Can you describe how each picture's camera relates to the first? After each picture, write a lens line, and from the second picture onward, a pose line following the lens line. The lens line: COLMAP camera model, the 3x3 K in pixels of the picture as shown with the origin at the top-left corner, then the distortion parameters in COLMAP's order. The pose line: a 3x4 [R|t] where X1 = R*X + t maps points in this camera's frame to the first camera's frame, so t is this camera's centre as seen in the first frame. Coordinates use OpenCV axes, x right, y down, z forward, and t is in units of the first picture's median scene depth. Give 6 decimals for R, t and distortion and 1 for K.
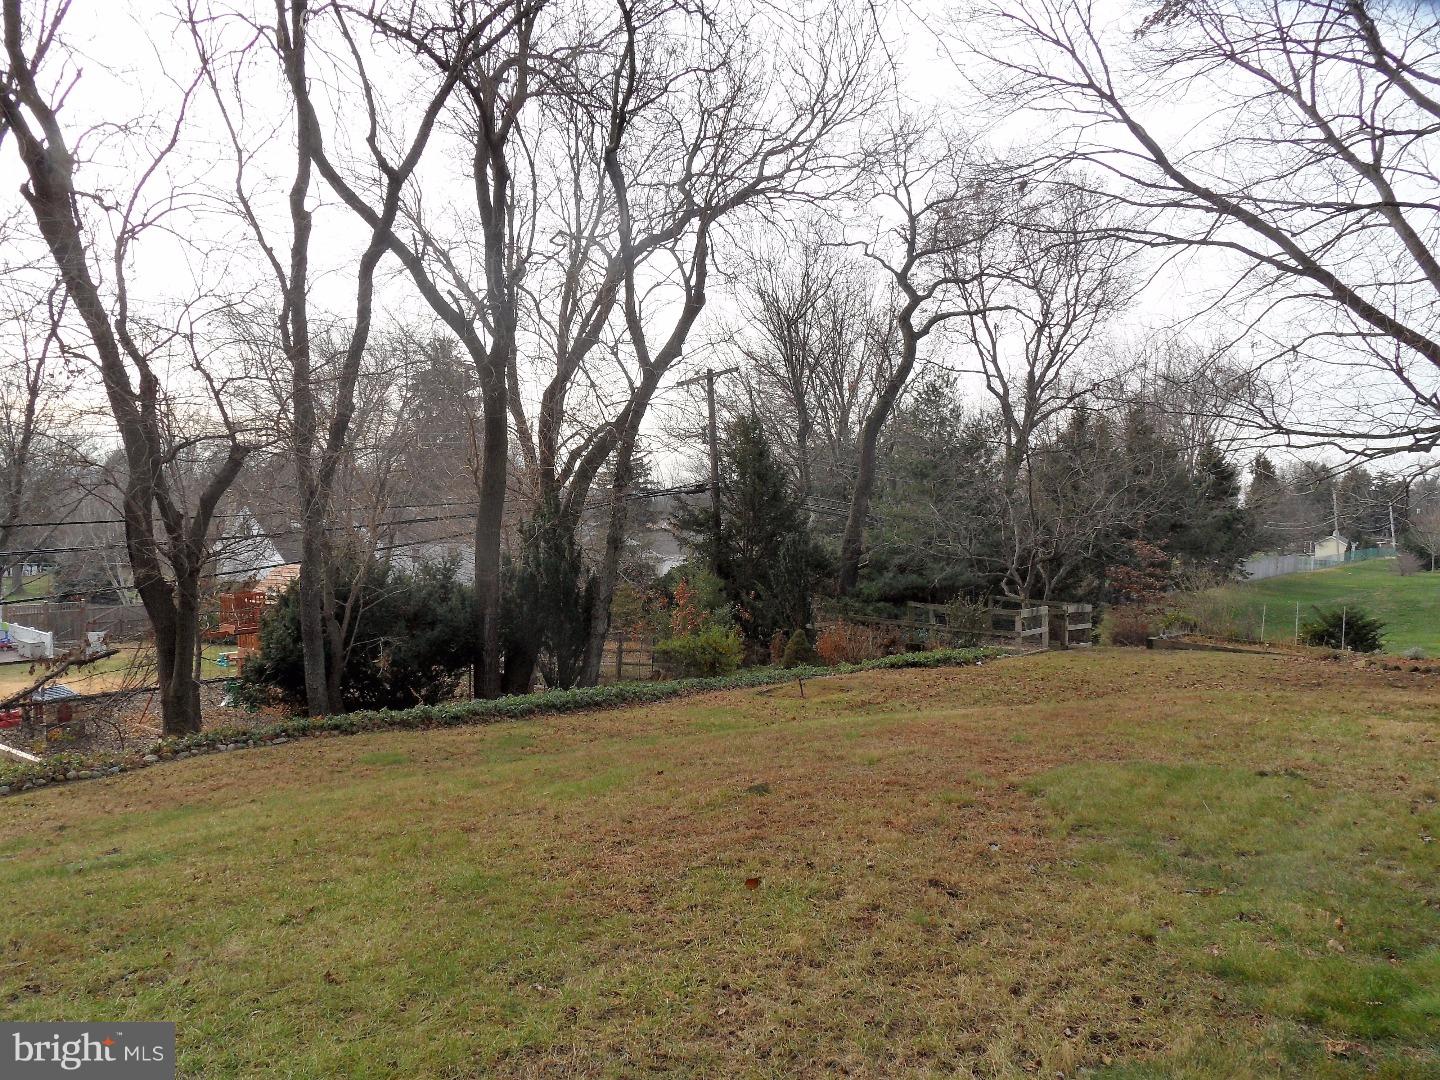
lens RADIAL K [[1064.4, 0, 722.9], [0, 1064.4, 537.4], [0, 0, 1]] dist [0.038629, -0.001847]
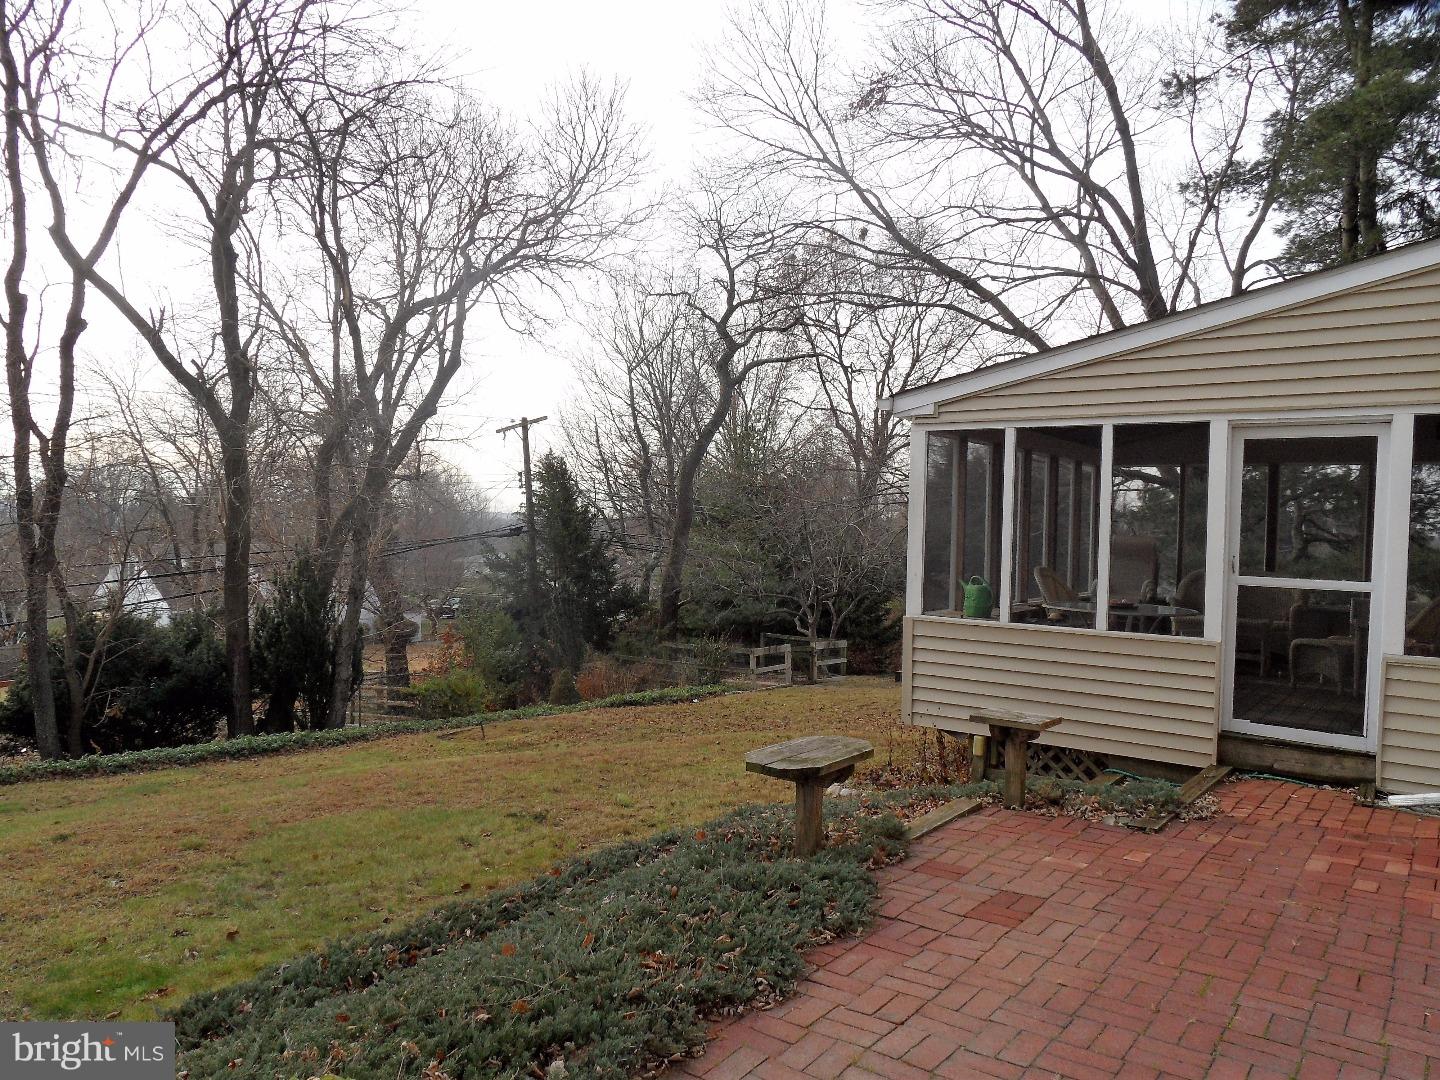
lens RADIAL K [[1064.4, 0, 717.6], [0, 1064.4, 547.1], [0, 0, 1]] dist [0.038629, -0.001847]
pose [[0.999793, -0.012538, 0.016034, 0.208689], [0.012728, 0.999849, -0.011794, -0.020321], [-0.015883, 0.011995, 0.999802, -0.065504]]
